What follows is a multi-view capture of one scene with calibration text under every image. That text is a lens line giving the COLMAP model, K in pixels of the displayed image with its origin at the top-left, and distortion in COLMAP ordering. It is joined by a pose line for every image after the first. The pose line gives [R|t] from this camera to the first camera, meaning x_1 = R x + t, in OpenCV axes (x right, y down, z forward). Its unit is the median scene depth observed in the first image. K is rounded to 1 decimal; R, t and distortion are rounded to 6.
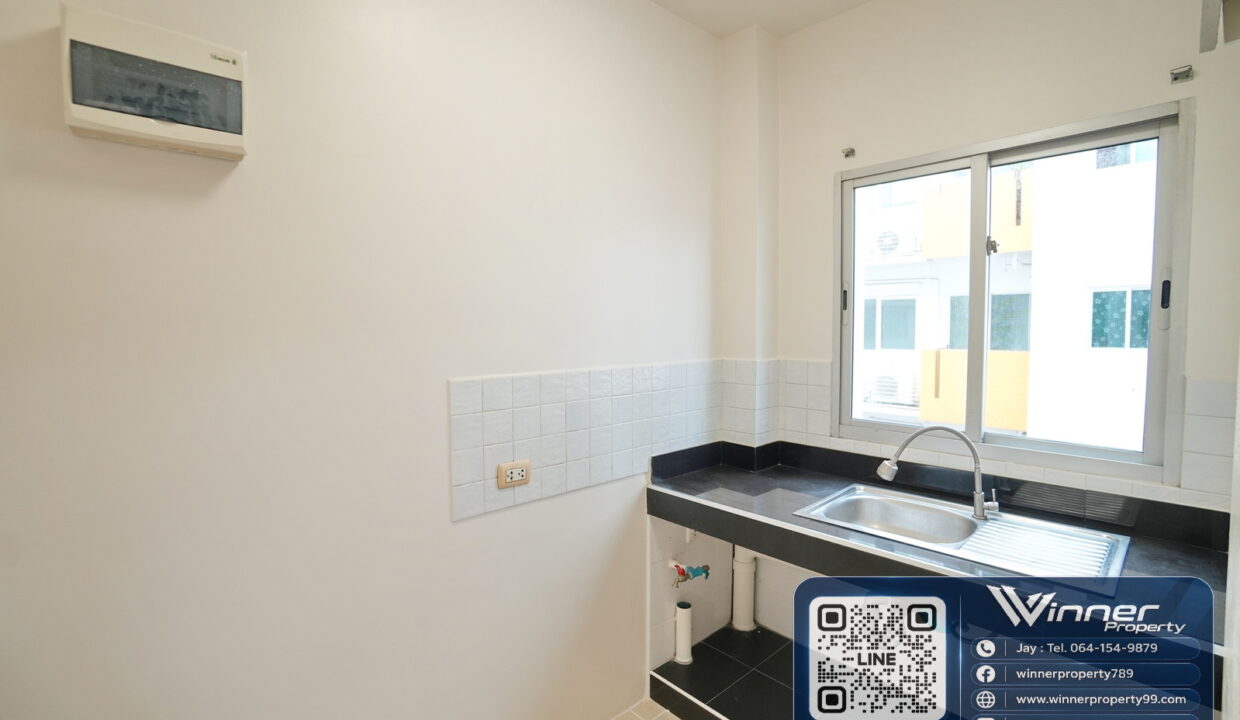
lens RADIAL K [[542.3, 0, 608.2], [0, 542.3, 352.8], [0, 0, 1]] dist [-0.067241, 0.022798]
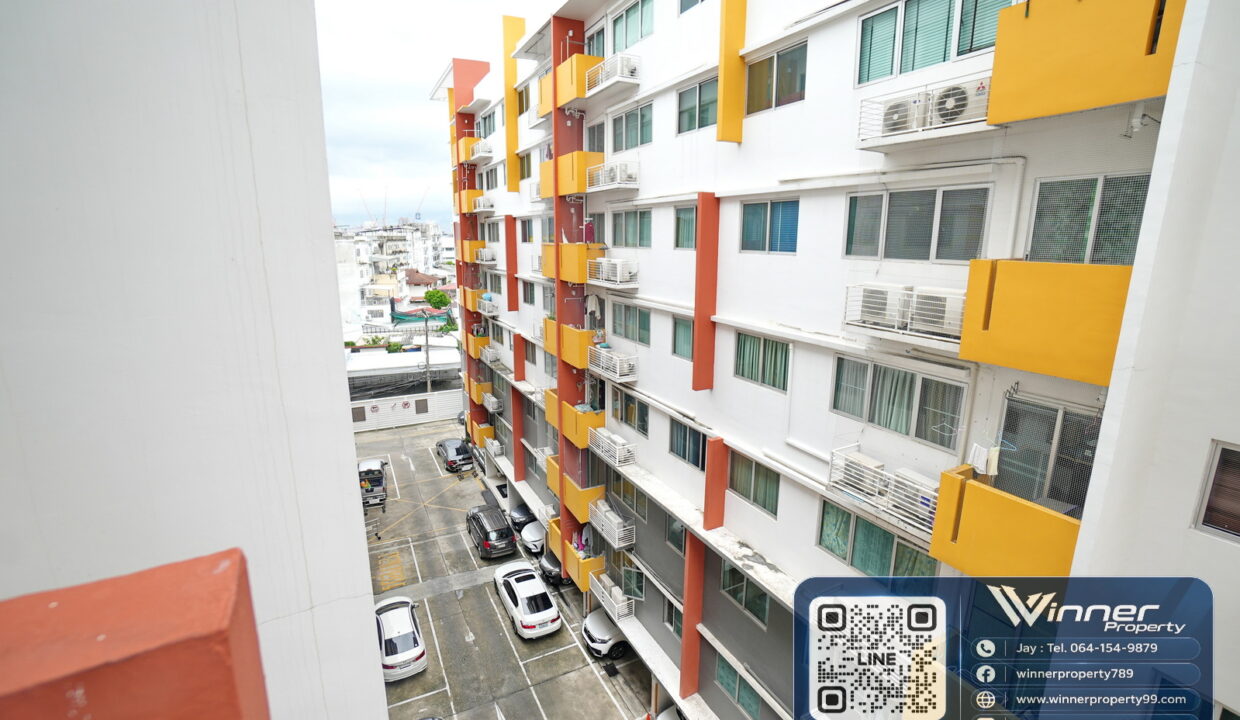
lens RADIAL K [[542.3, 0, 608.2], [0, 542.3, 352.8], [0, 0, 1]] dist [-0.067241, 0.022798]
pose [[0.966902, 0.057360, -0.248616, 0.344608], [-0.015901, 0.986055, 0.165658, 0.007361], [0.254651, -0.156222, 0.954331, 0.223972]]
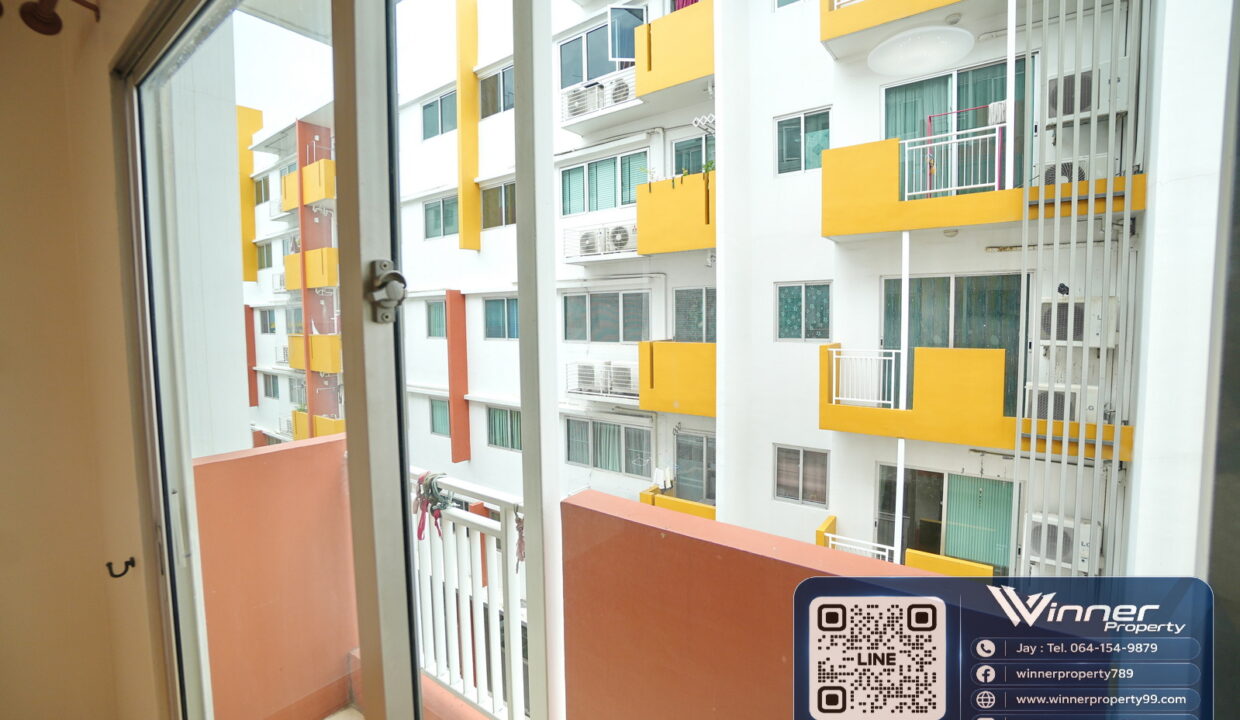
lens RADIAL K [[542.3, 0, 608.2], [0, 542.3, 352.8], [0, 0, 1]] dist [-0.067241, 0.022798]
pose [[0.982154, -0.020778, 0.186925, 0.374022], [0.017873, 0.999692, 0.017215, -0.005570], [-0.187225, -0.013567, 0.982223, -0.028024]]
